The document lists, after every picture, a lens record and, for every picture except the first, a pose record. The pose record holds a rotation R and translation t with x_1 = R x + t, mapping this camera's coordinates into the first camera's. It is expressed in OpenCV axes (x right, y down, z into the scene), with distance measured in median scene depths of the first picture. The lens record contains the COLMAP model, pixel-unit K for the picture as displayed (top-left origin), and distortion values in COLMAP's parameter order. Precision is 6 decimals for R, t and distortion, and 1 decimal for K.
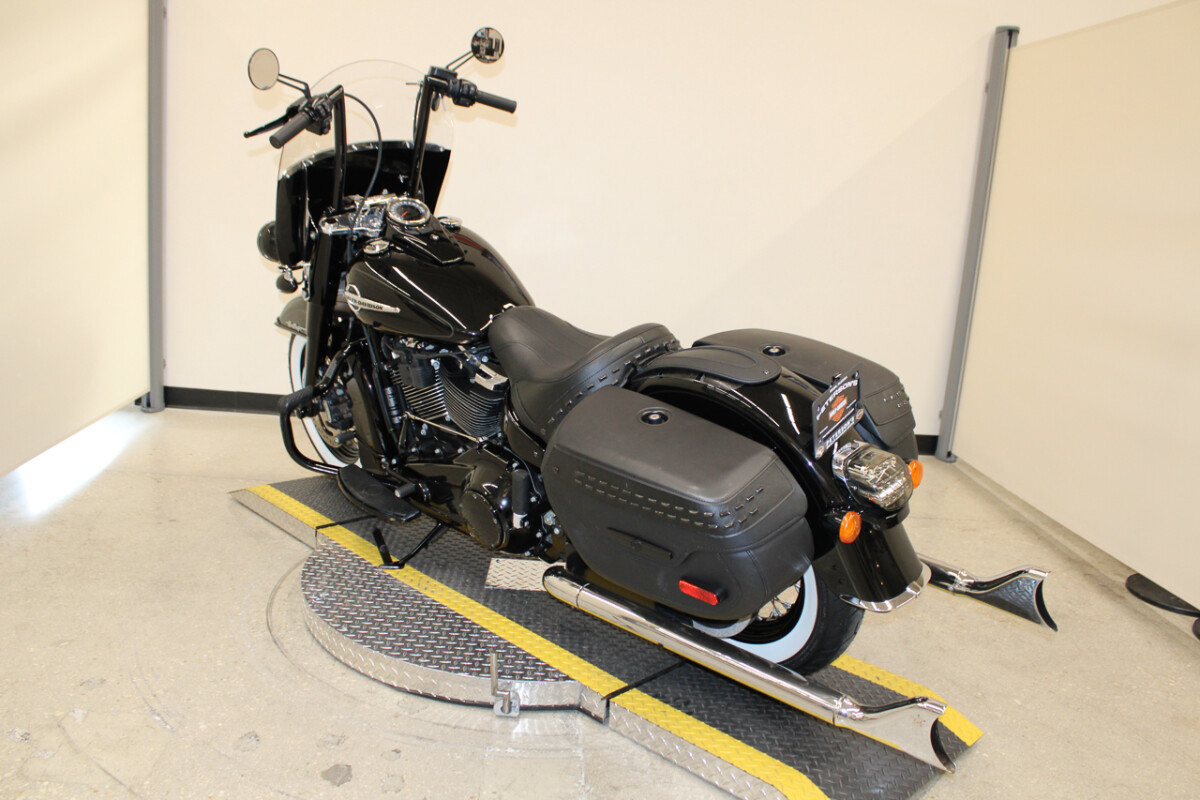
lens RADIAL K [[989.9, 0, 600.0], [0, 989.9, 400.0], [0, 0, 1]] dist [-0.171006, 0.145988]
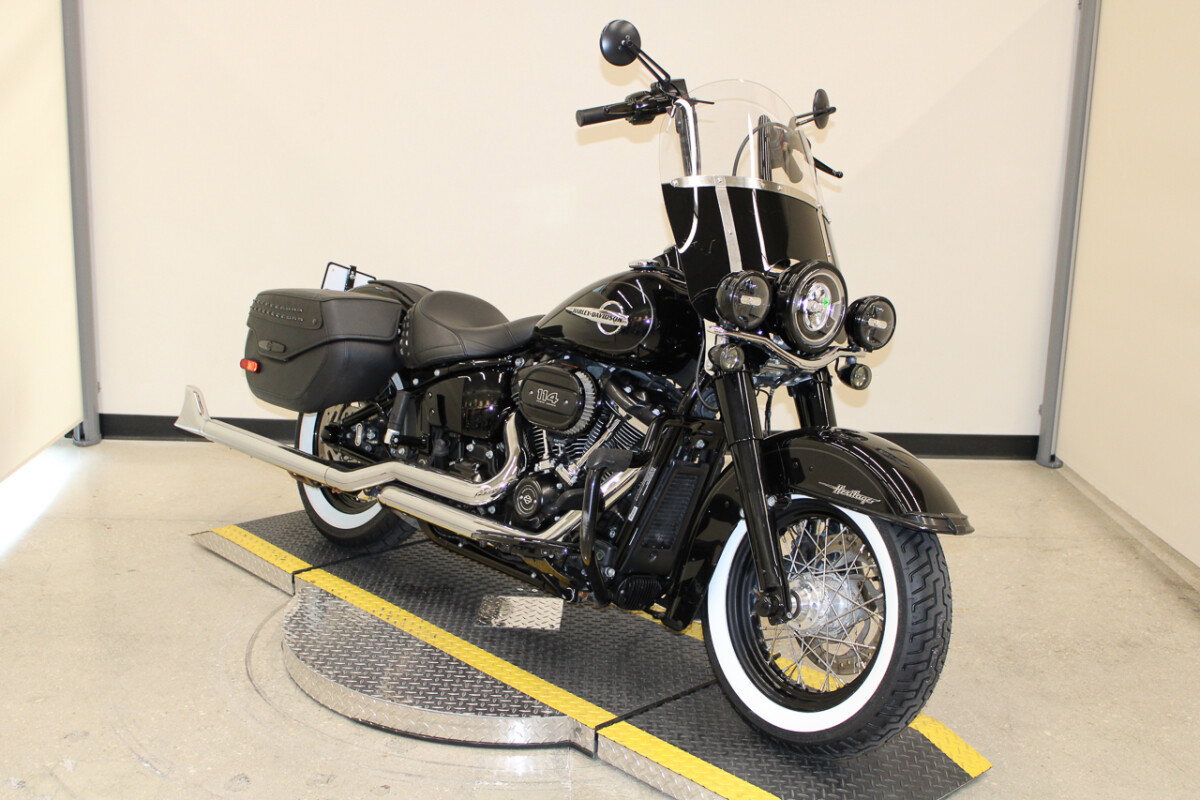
lens RADIAL K [[1407.2, 0, 600.0], [0, 1407.2, 400.0], [0, 0, 1]] dist [-0.111123, 0.163977]
pose [[0.997927, -0.040343, -0.050133, 0.083122], [0.040815, 0.999131, 0.008434, -0.035207], [0.049749, -0.010463, 0.998707, -0.358128]]
